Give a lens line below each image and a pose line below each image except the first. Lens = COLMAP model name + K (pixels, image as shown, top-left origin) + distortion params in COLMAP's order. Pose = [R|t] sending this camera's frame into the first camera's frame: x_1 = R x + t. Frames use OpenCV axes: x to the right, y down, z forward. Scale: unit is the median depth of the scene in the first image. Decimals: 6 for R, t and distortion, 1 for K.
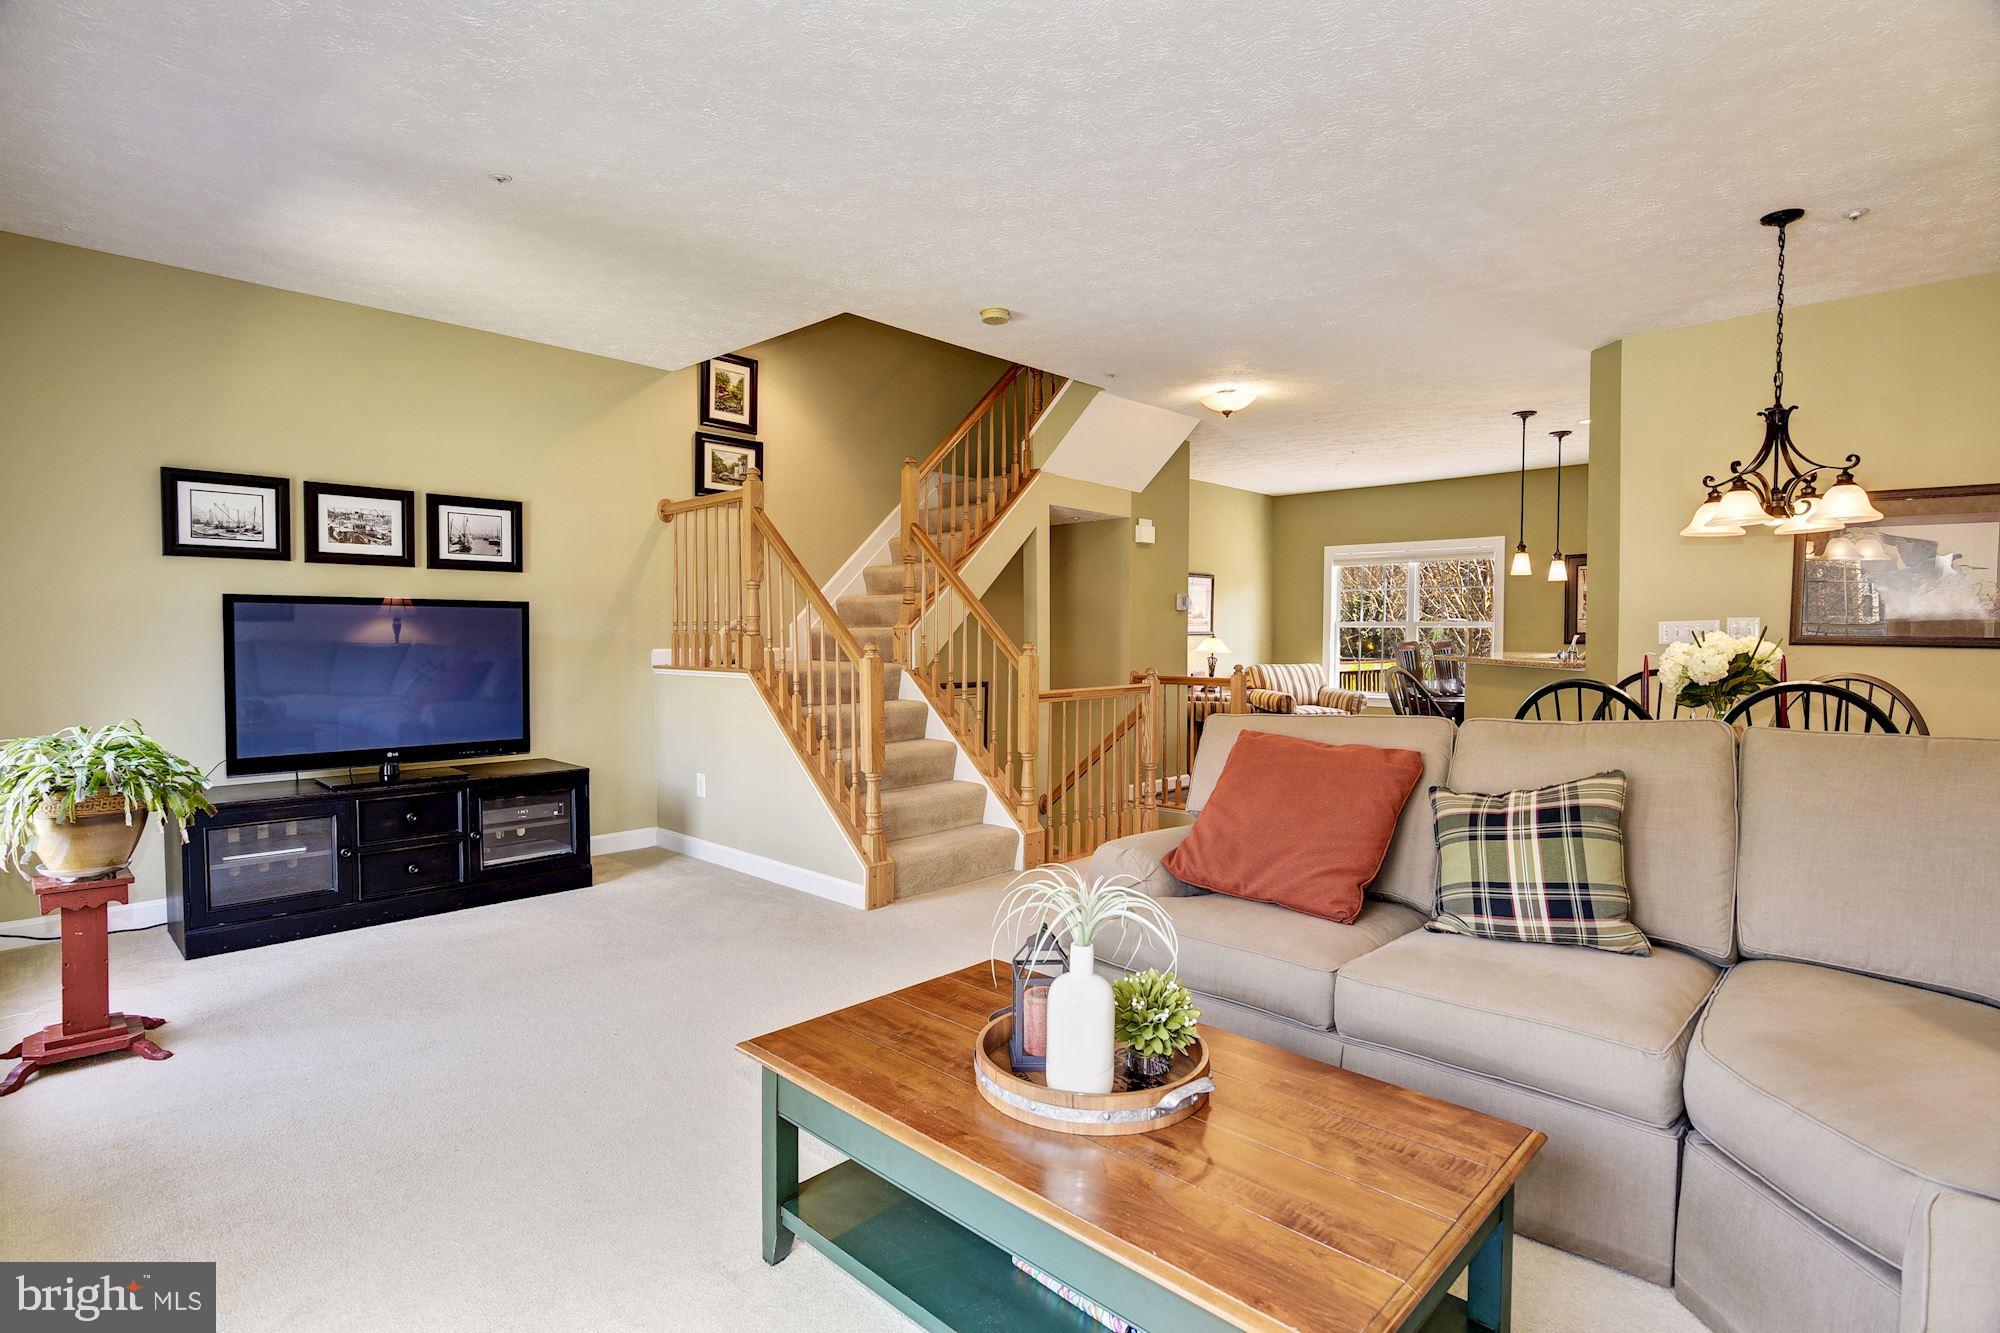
lens RADIAL K [[968.6, 0, 999.4], [0, 968.6, 655.0], [0, 0, 1]] dist [0.001381, 0.000298]
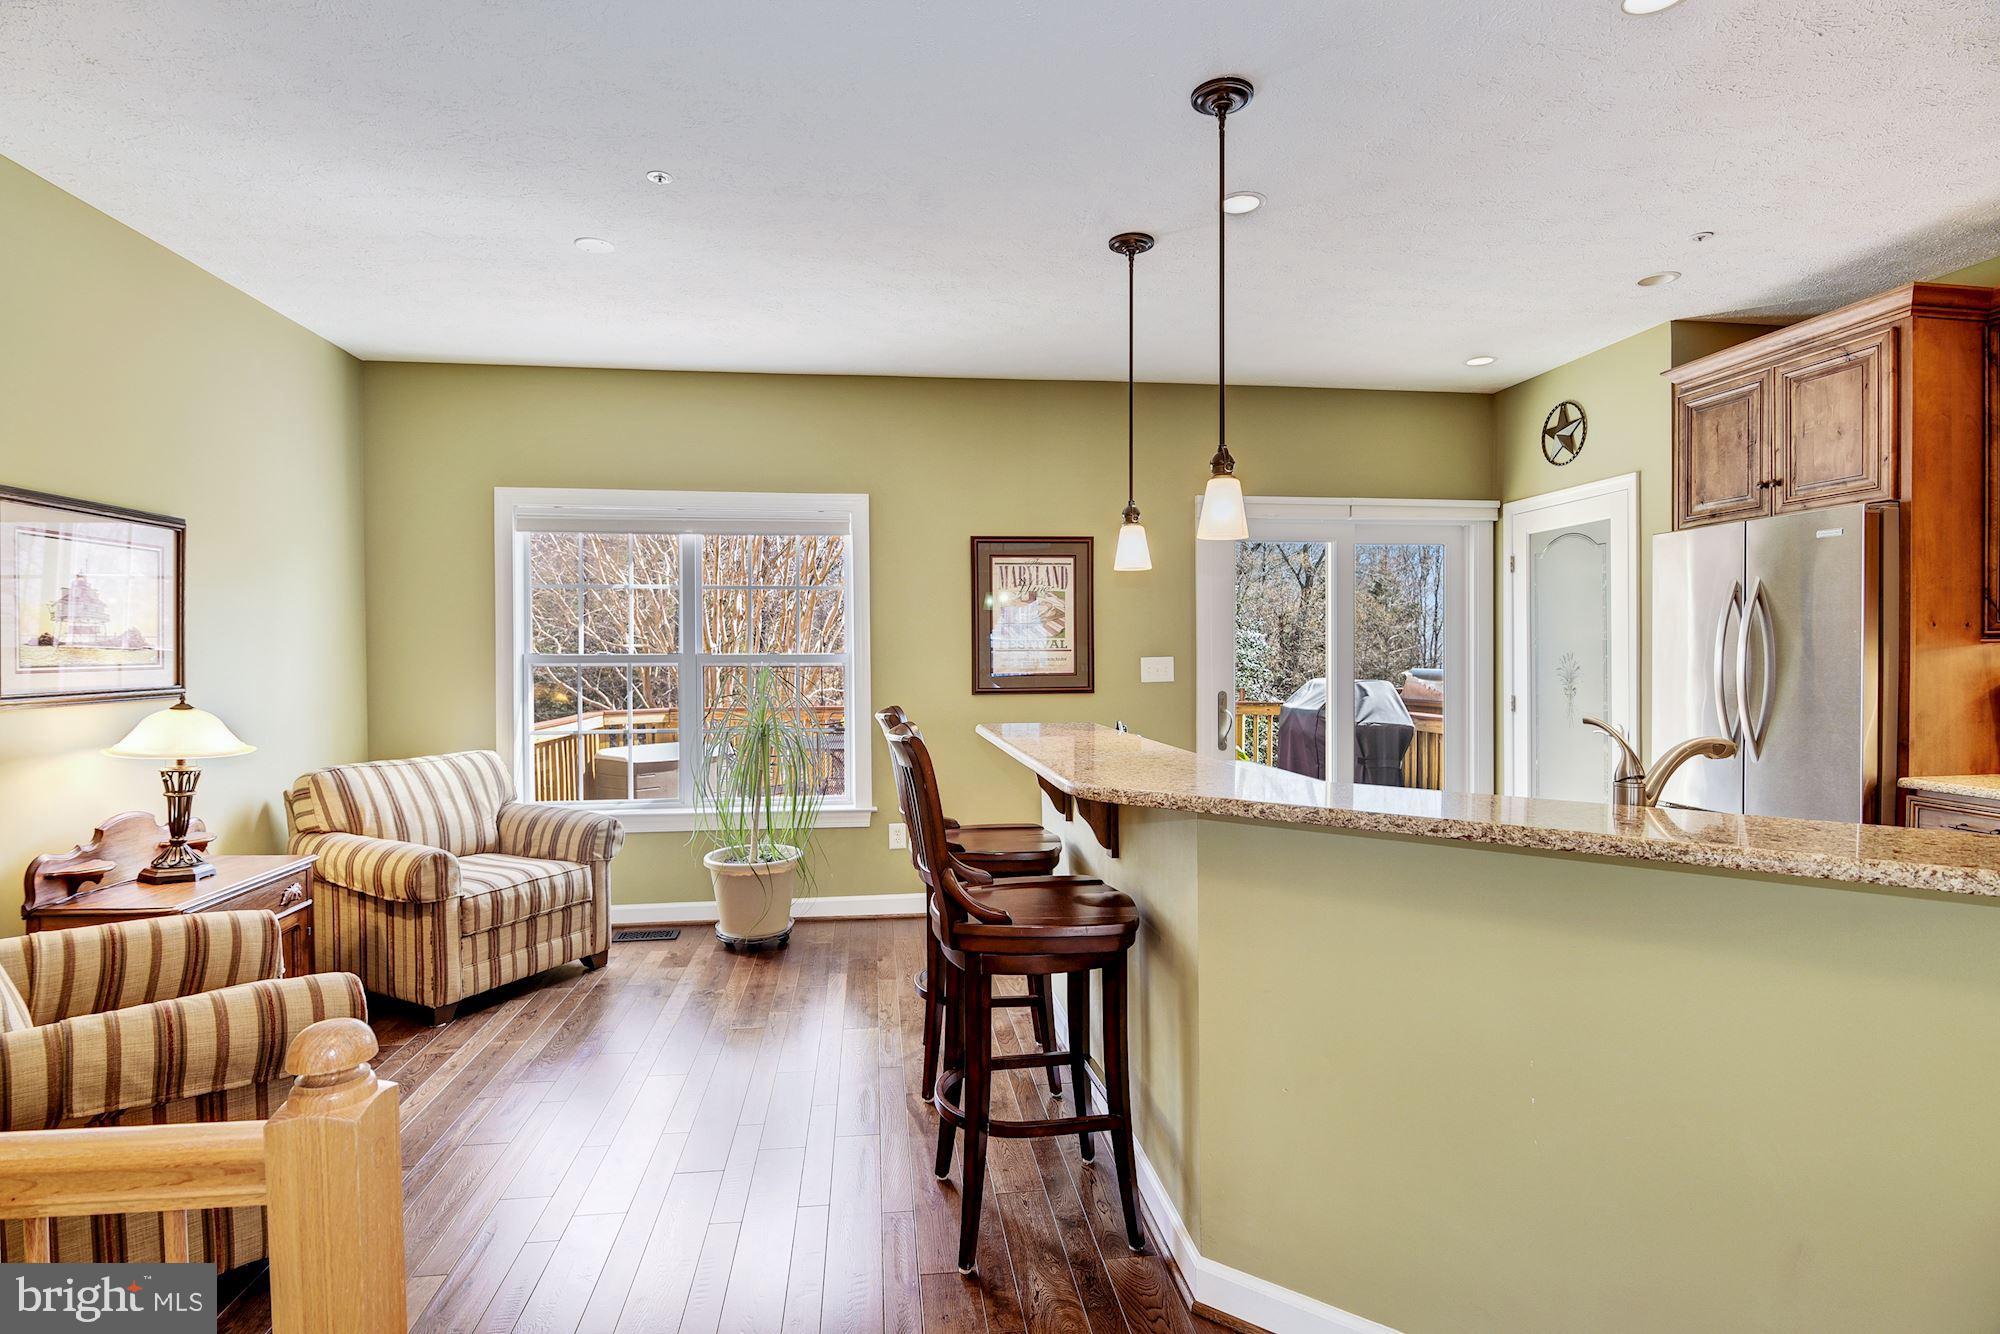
lens RADIAL K [[985.6, 0, 1000.0], [0, 985.6, 667.0], [0, 0, 1]] dist [-0.011949, -0.001085]
pose [[0.628404, -0.016881, 0.777704, 0.138369], [0.025013, 0.999686, 0.001488, -0.025139], [-0.777485, 0.018518, 0.628629, 0.581691]]
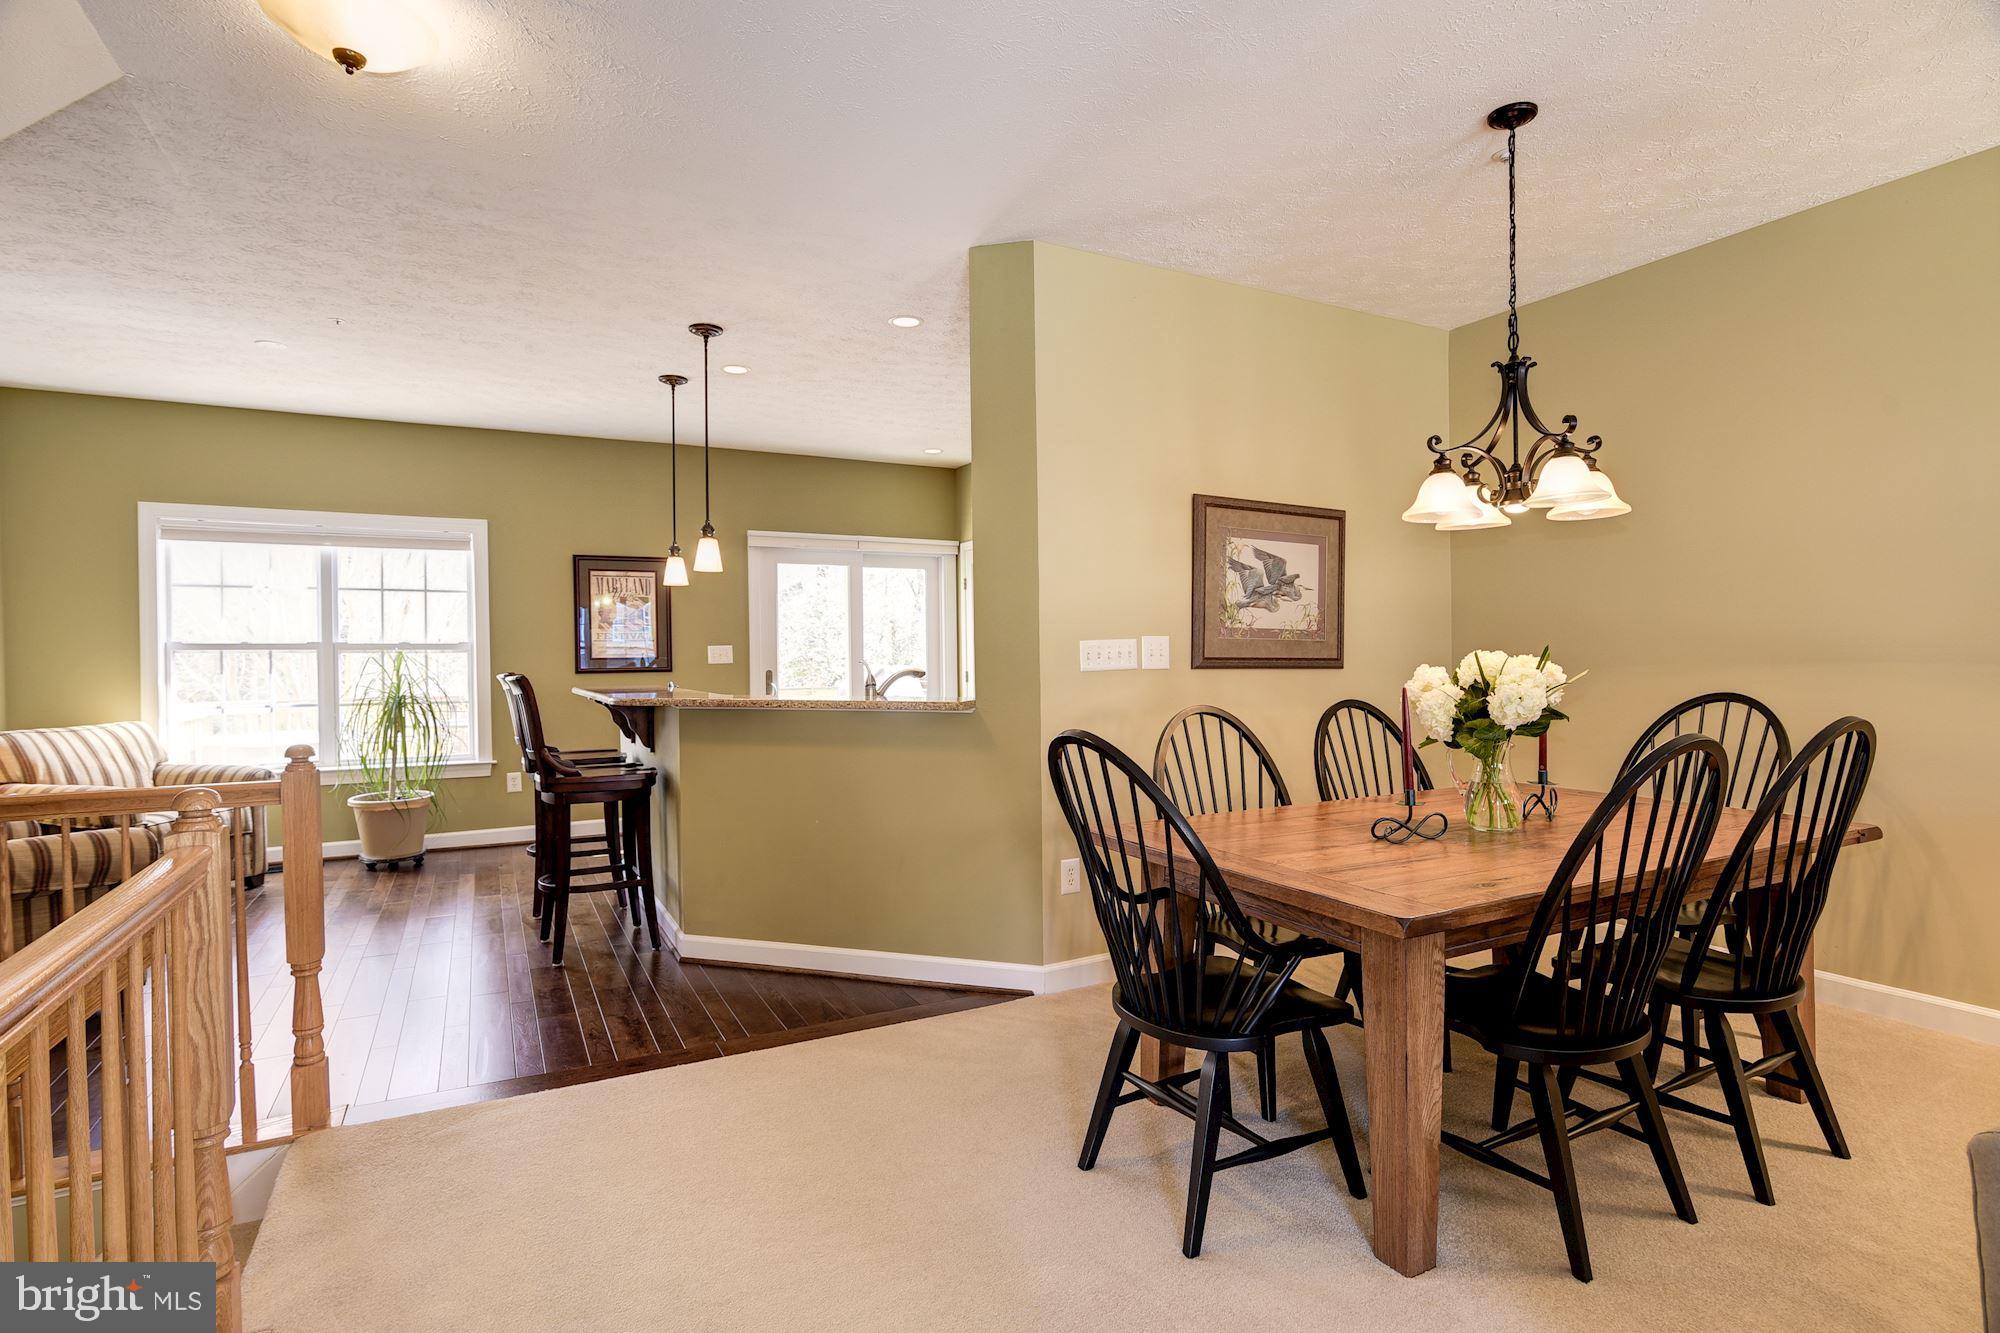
lens RADIAL K [[985.6, 0, 1000.0], [0, 985.6, 666.5], [0, 0, 1]] dist [-0.011949, -0.001085]
pose [[0.317646, -0.016242, 0.948070, -0.029738], [0.033191, 0.999431, 0.006002, -0.008995], [-0.947628, 0.029561, 0.318004, 0.414748]]
